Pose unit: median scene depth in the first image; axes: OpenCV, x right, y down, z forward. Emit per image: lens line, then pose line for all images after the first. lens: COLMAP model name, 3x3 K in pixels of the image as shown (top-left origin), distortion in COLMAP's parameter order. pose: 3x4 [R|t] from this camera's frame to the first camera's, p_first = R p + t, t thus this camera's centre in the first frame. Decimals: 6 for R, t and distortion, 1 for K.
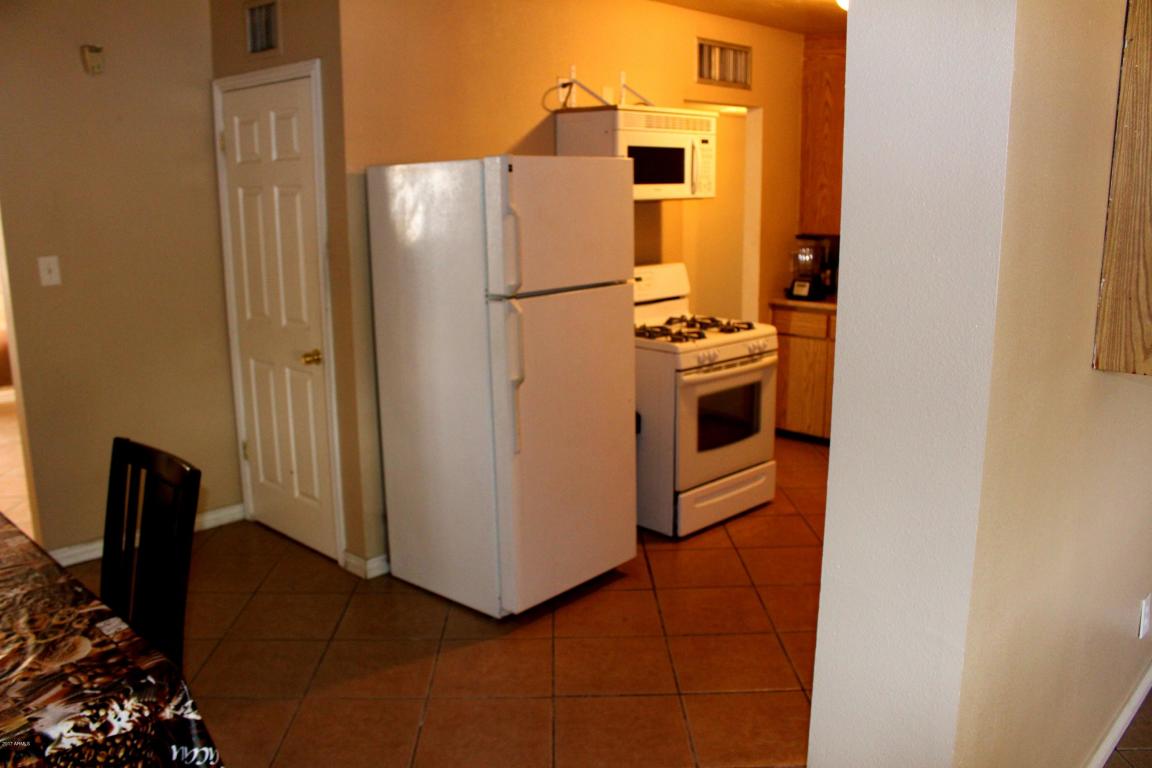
lens RADIAL K [[982.3, 0, 576.0], [0, 982.3, 384.0], [0, 0, 1]] dist [-0.164498, 0.173533]
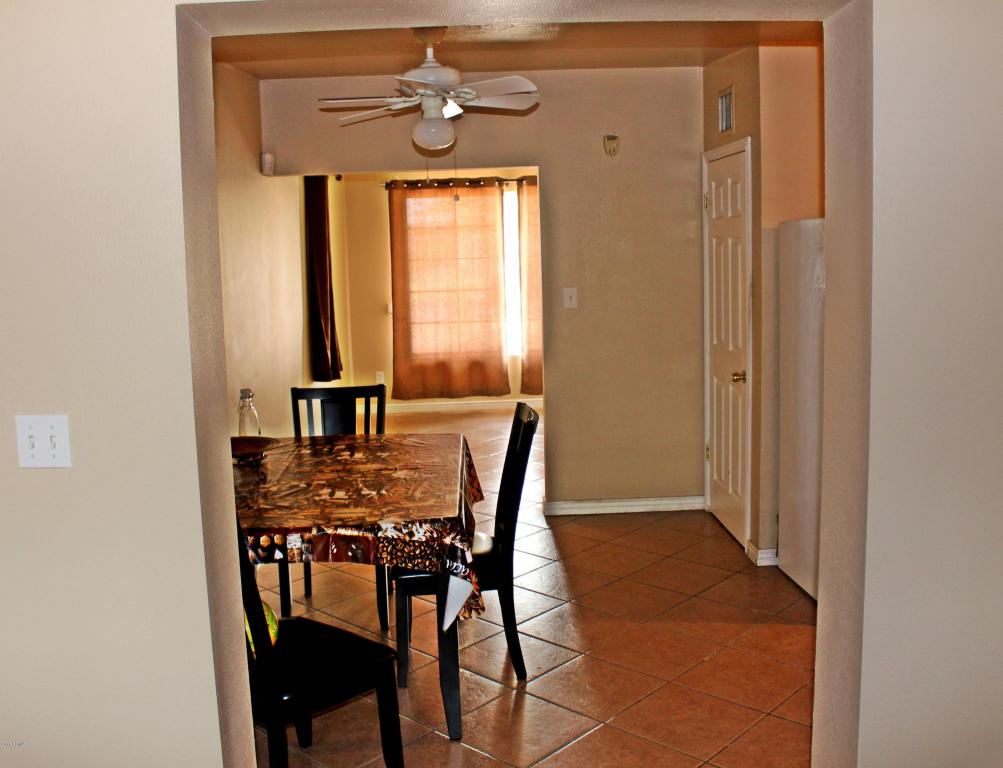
lens RADIAL K [[1080.8, 0, 501.5], [0, 1080.8, 384.0], [0, 0, 1]] dist [-0.009203, -0.002564]
pose [[0.708559, 0.084808, -0.700537, 1.030463], [-0.123446, 0.992340, -0.004725, 0.053940], [0.694770, 0.089827, 0.713600, -0.397776]]
